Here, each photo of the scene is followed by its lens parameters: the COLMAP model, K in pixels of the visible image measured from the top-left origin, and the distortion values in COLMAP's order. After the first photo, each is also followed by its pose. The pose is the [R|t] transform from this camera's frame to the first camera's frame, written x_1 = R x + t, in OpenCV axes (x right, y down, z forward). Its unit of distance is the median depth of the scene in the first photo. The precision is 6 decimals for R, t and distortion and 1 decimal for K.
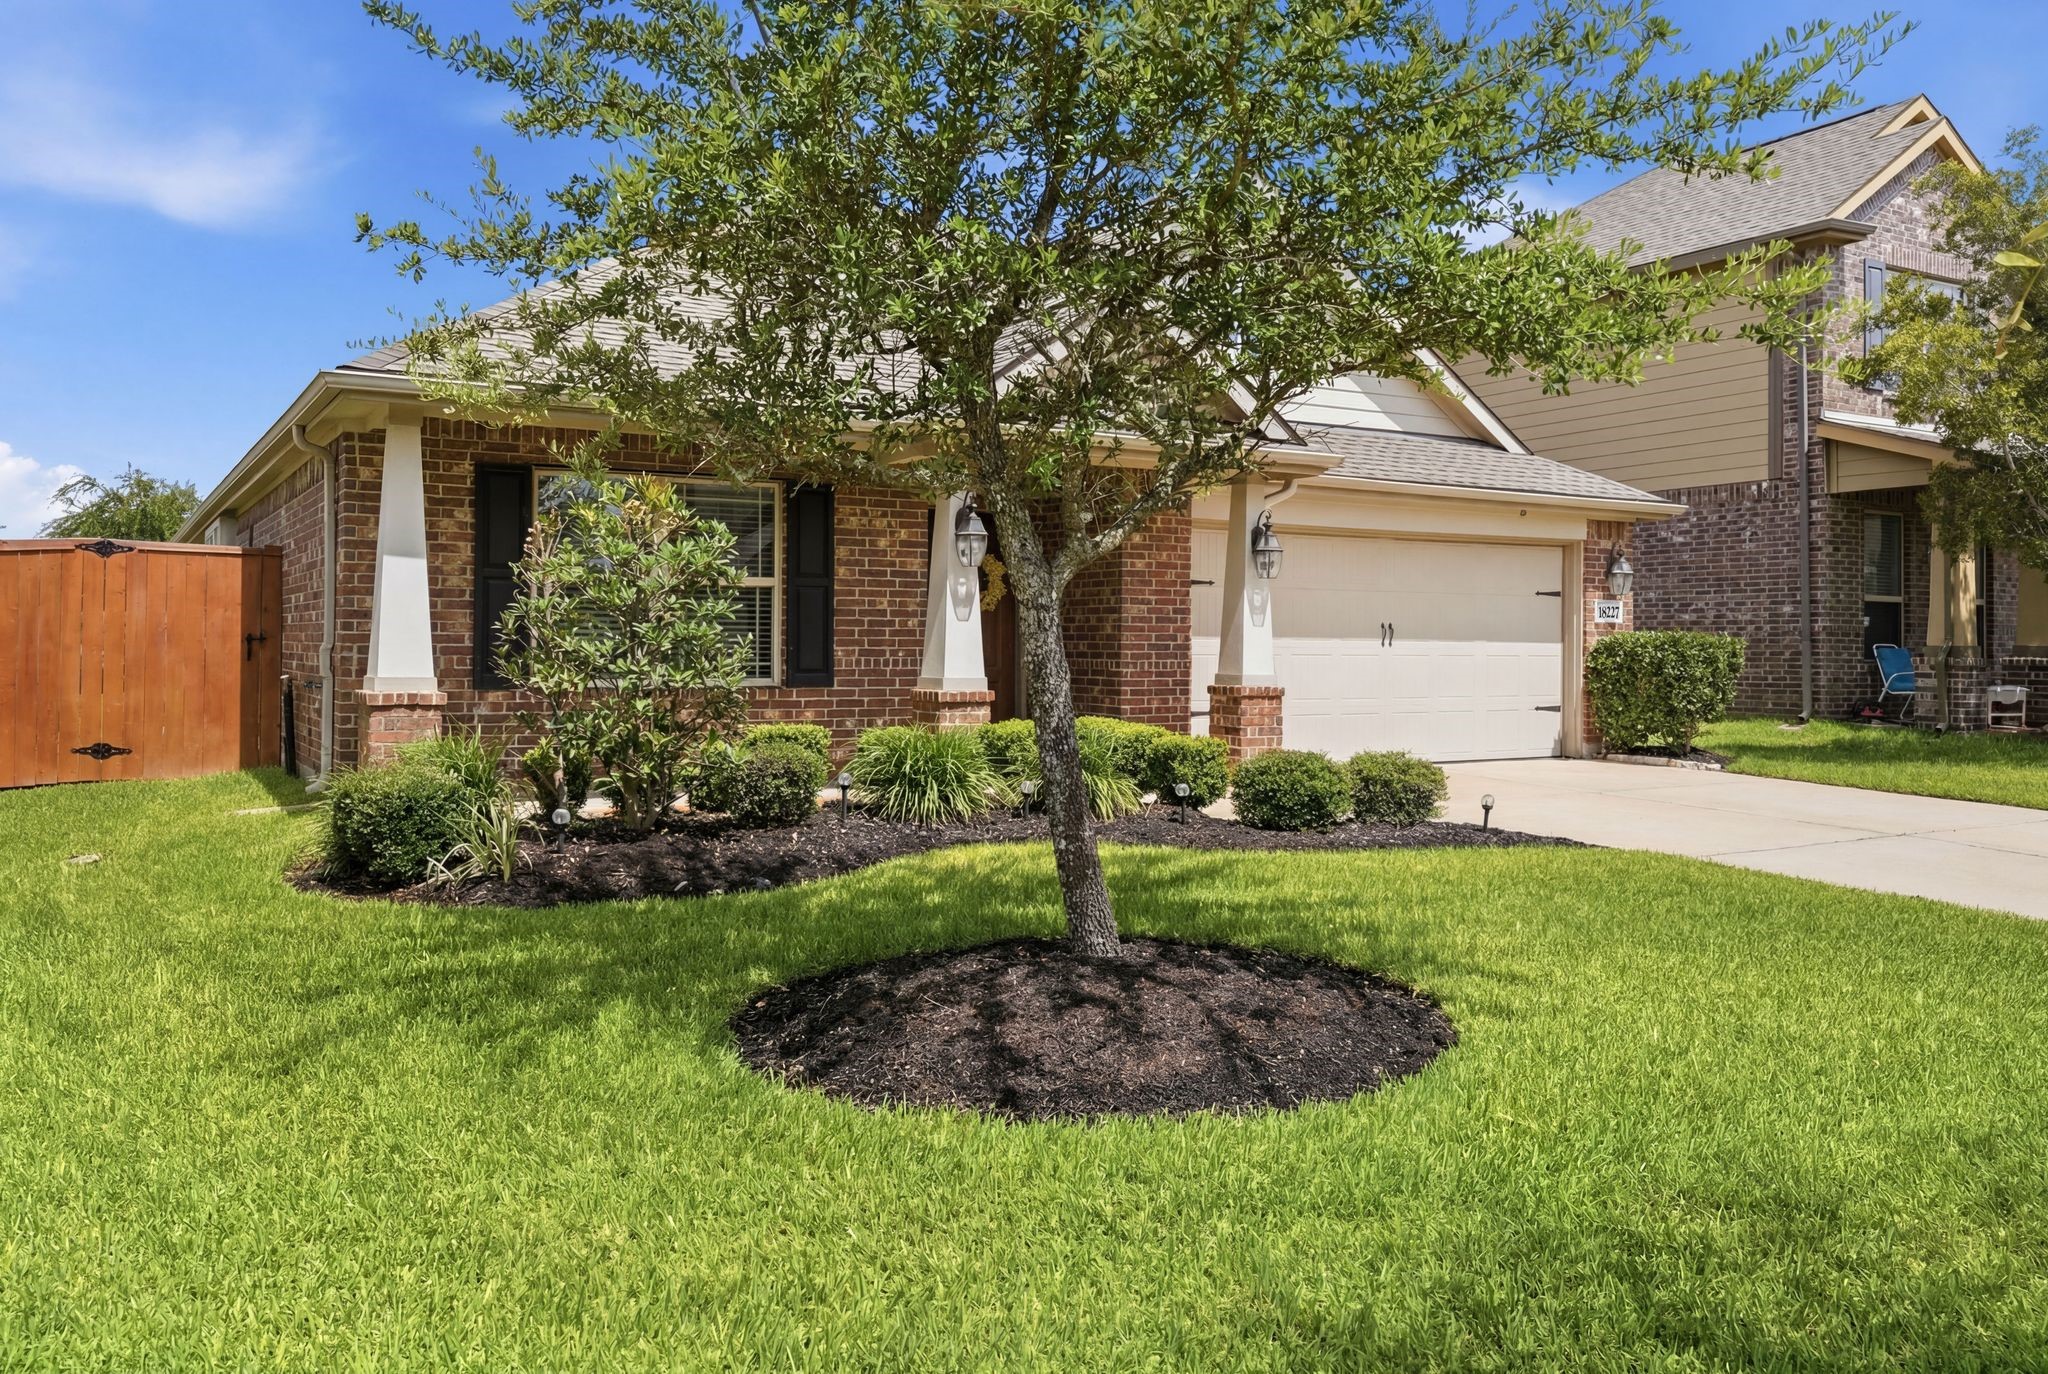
lens RADIAL K [[1621.5, 0, 1028.3], [0, 1621.5, 674.5], [0, 0, 1]] dist [0.004735, -0.000762]
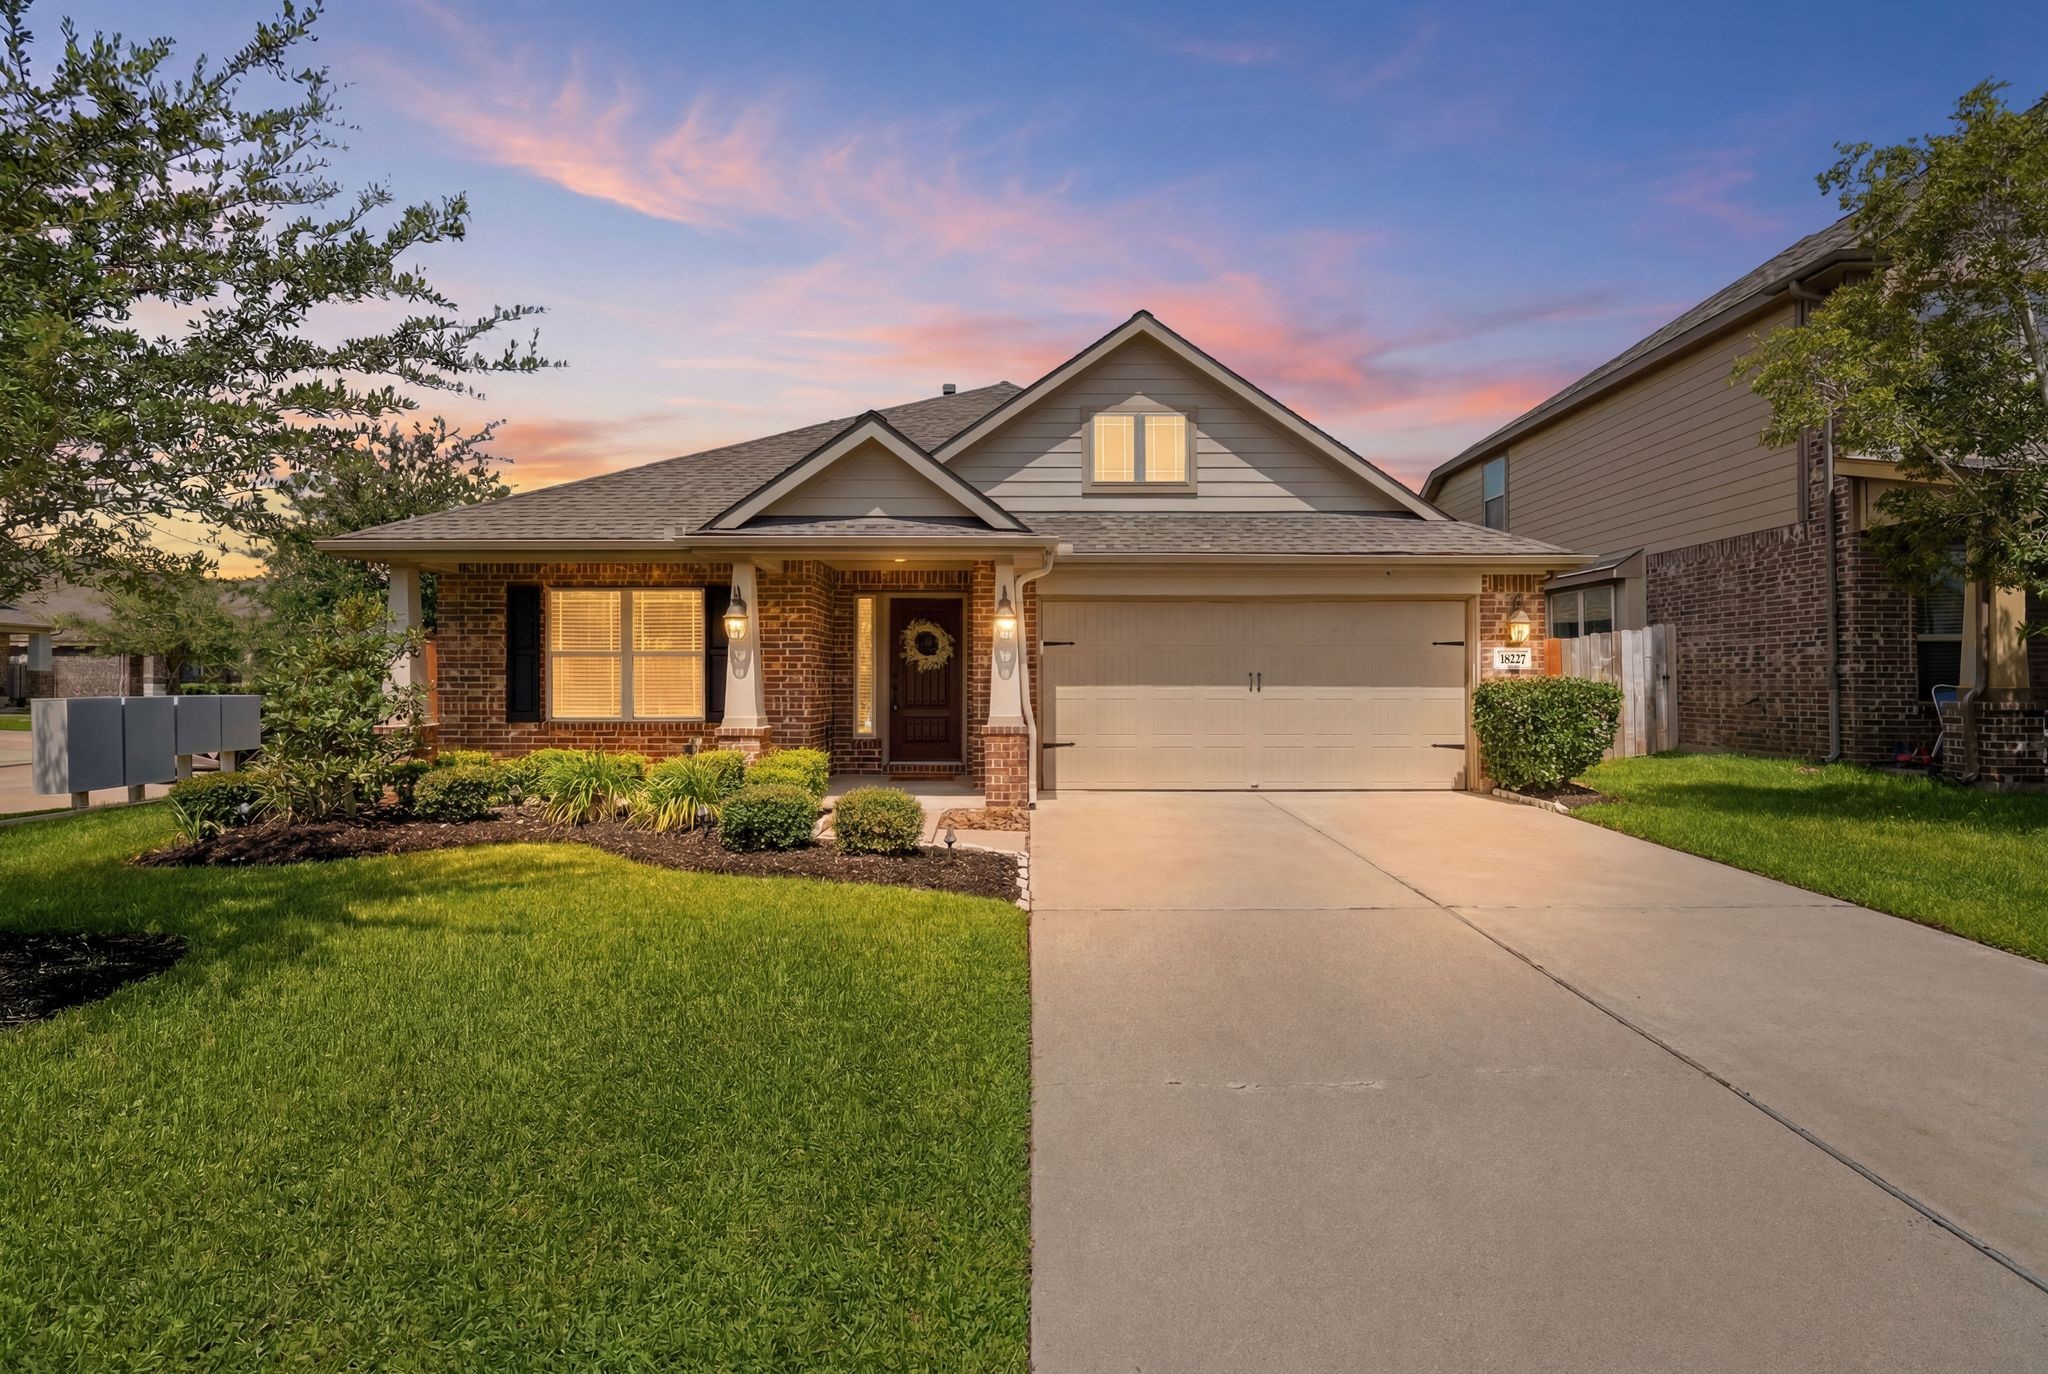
lens RADIAL K [[925.0, 0, 1017.2], [0, 925.0, 691.0], [0, 0, 1]] dist [-0.018339, 0.008540]
pose [[0.852257, -0.000384, -0.523123, 0.484330], [-0.003055, 0.999979, -0.005711, -0.015079], [0.523114, 0.006465, 0.852238, 0.365329]]
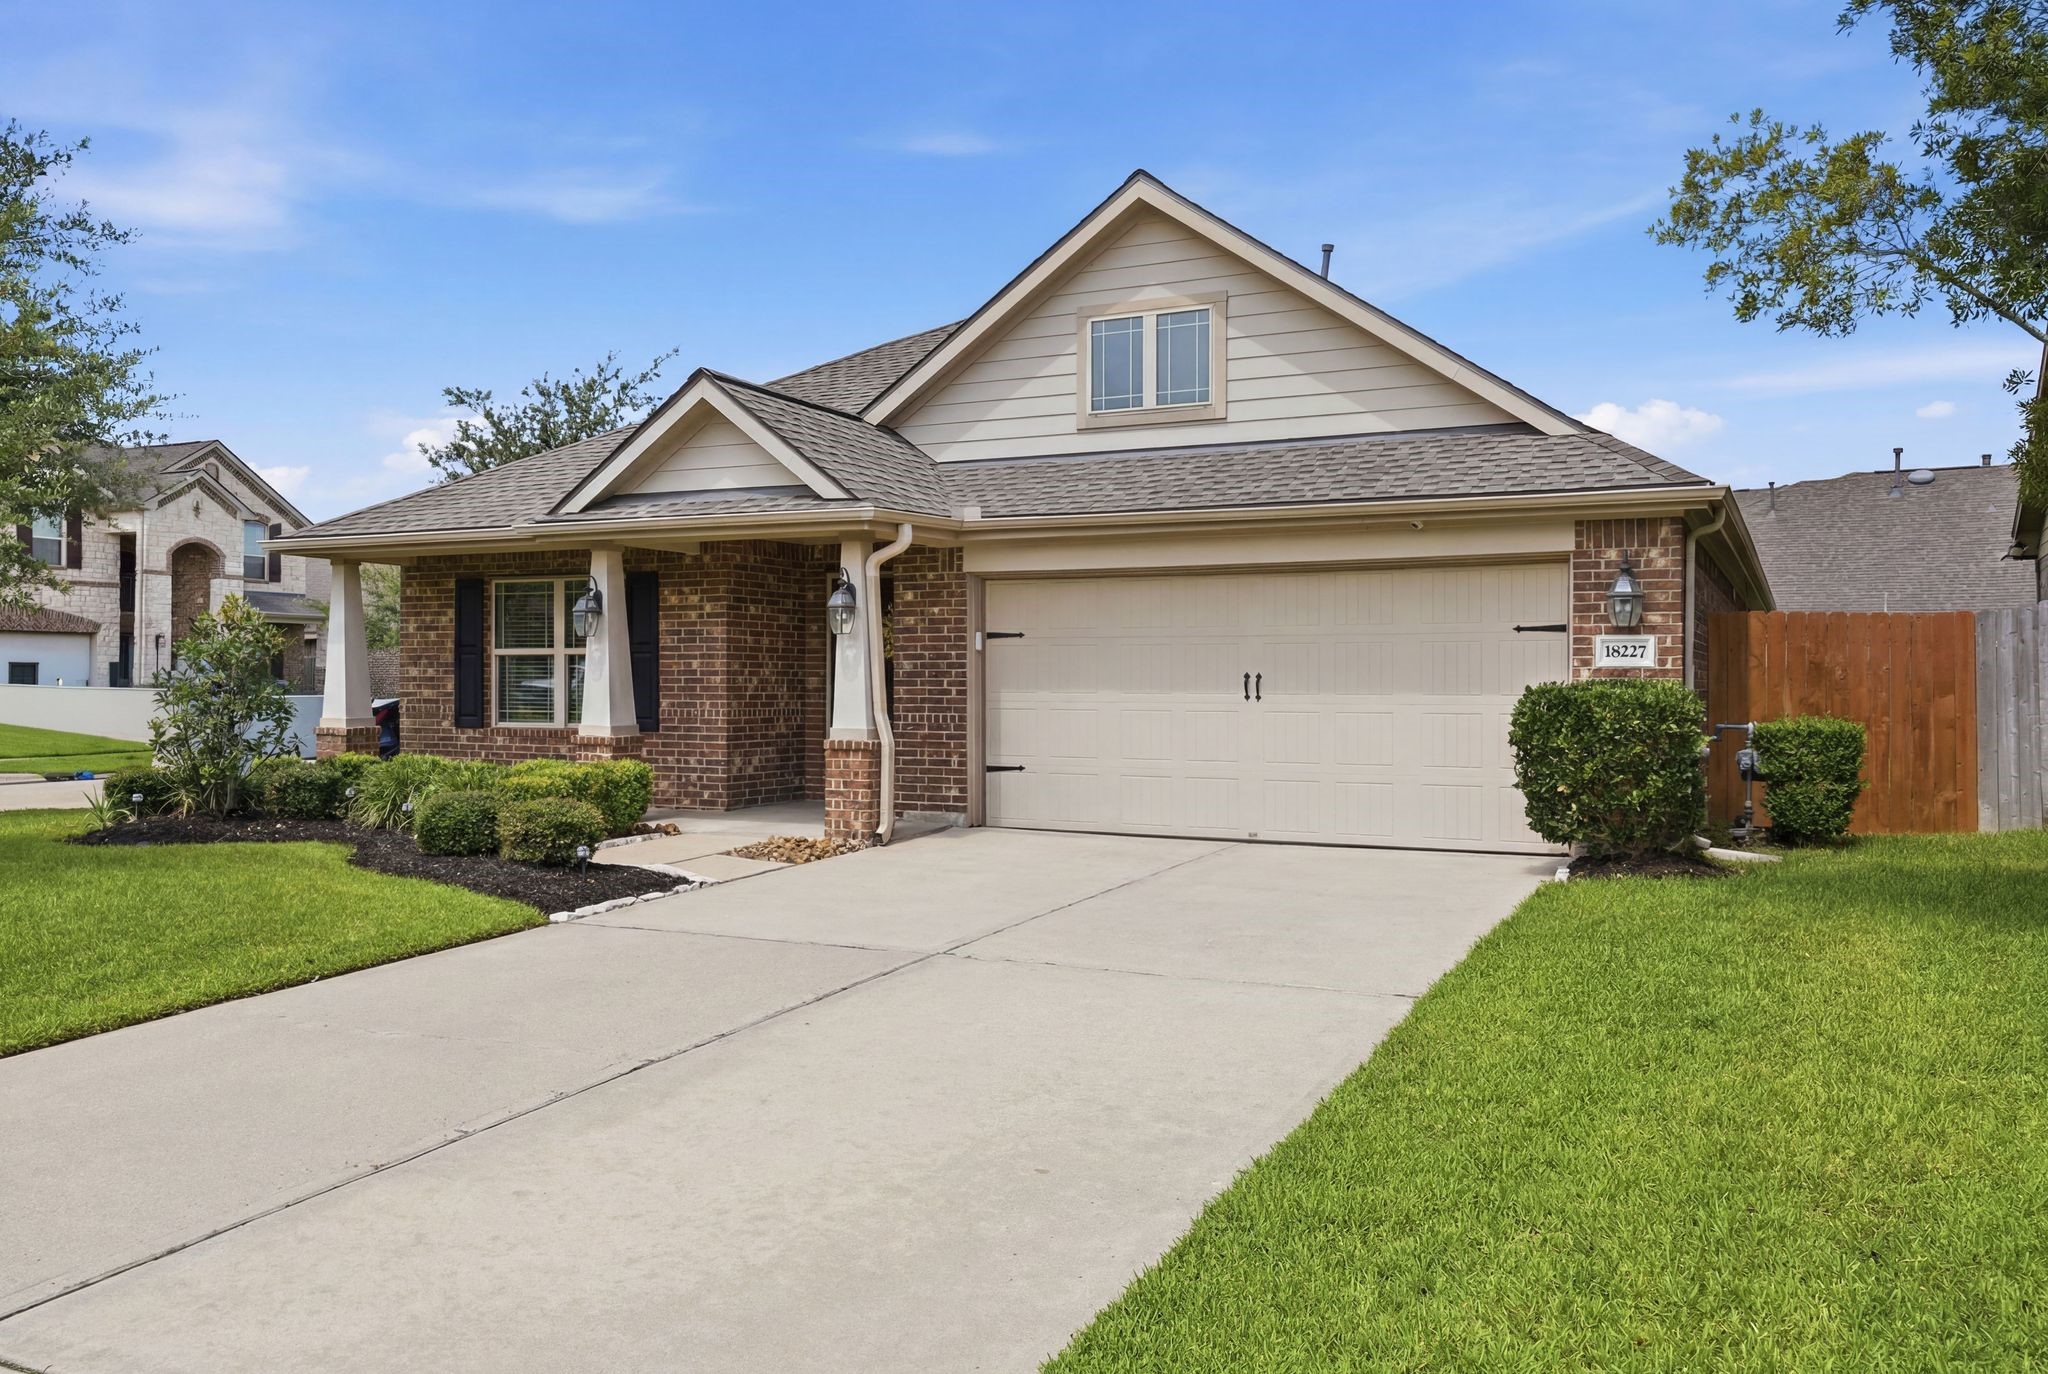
lens RADIAL K [[1621.5, 0, 1023.2], [0, 1621.5, 685.8], [0, 0, 1]] dist [0.004735, -0.000762]
pose [[0.525869, -0.002979, -0.850560, 0.991335], [-0.014338, 0.999821, -0.012367, -0.014606], [0.850445, 0.018699, 0.525732, 0.514408]]
